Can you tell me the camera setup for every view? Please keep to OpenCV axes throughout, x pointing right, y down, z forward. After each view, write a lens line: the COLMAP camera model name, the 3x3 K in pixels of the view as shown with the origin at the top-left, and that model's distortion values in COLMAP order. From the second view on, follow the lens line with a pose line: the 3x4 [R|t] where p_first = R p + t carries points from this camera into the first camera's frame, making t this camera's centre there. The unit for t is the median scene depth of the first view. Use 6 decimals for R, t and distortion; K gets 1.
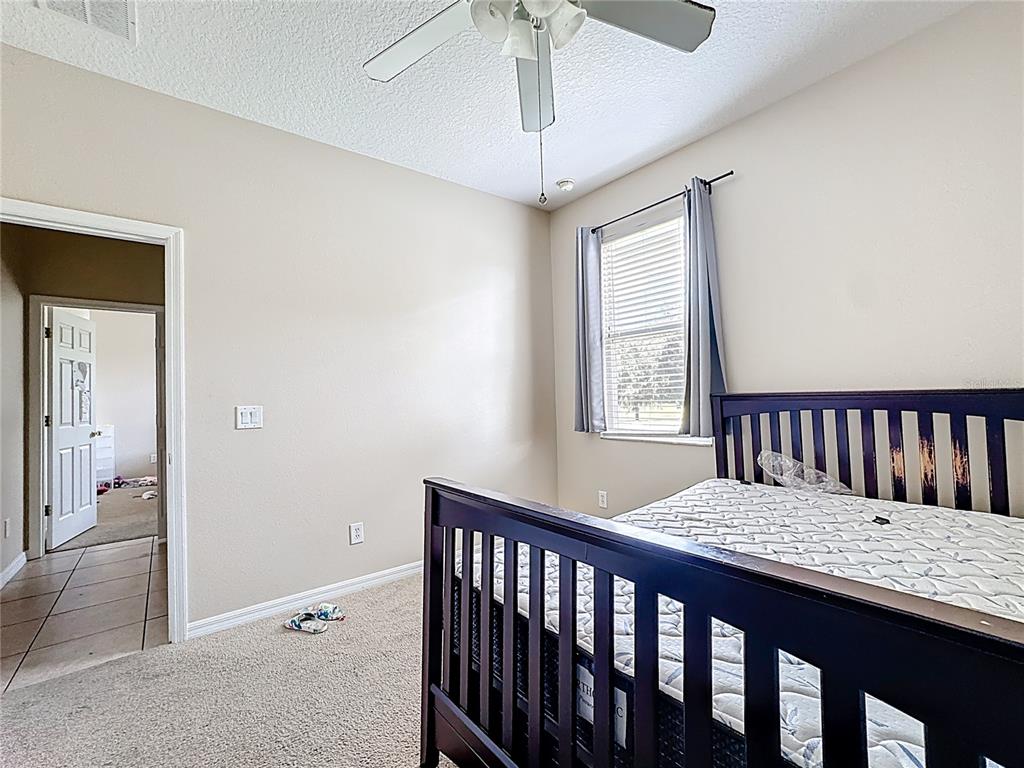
lens RADIAL K [[425.9, 0, 513.6], [0, 425.9, 395.9], [0, 0, 1]] dist [-0.036140, 0.017488]
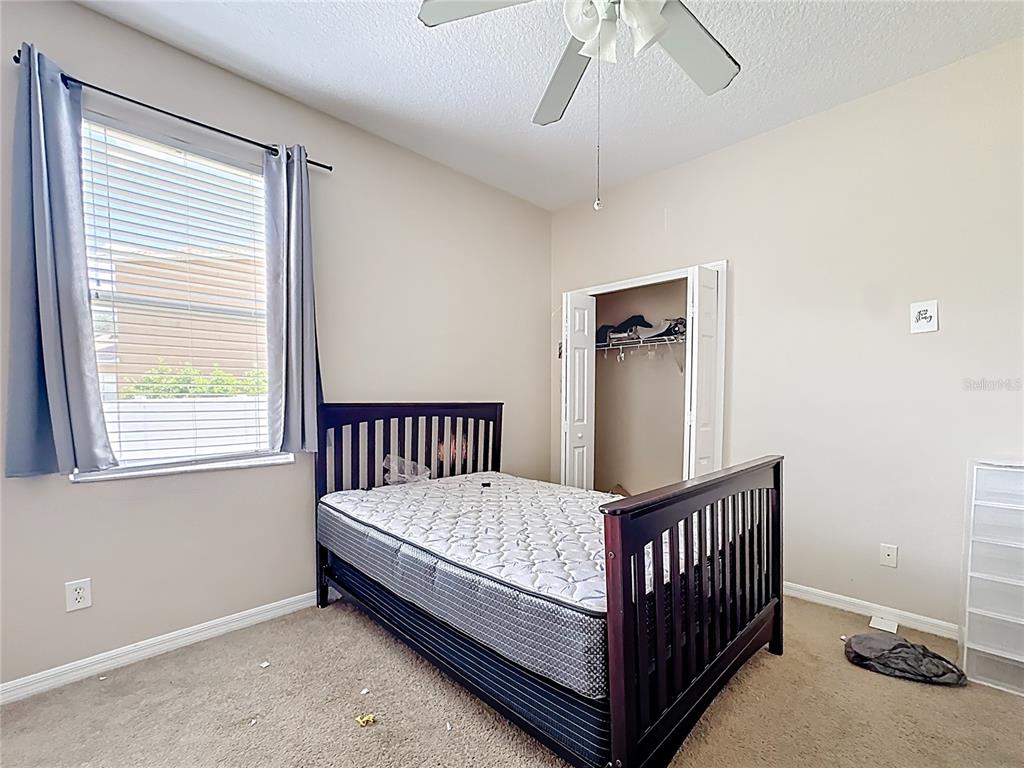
lens RADIAL K [[425.9, 0, 513.6], [0, 425.9, 395.9], [0, 0, 1]] dist [-0.036140, 0.017488]
pose [[-0.033932, 0.024718, 0.999118, -0.432521], [-0.005052, 0.999677, -0.024903, 0.002530], [-0.999411, -0.005892, -0.033796, 0.622806]]
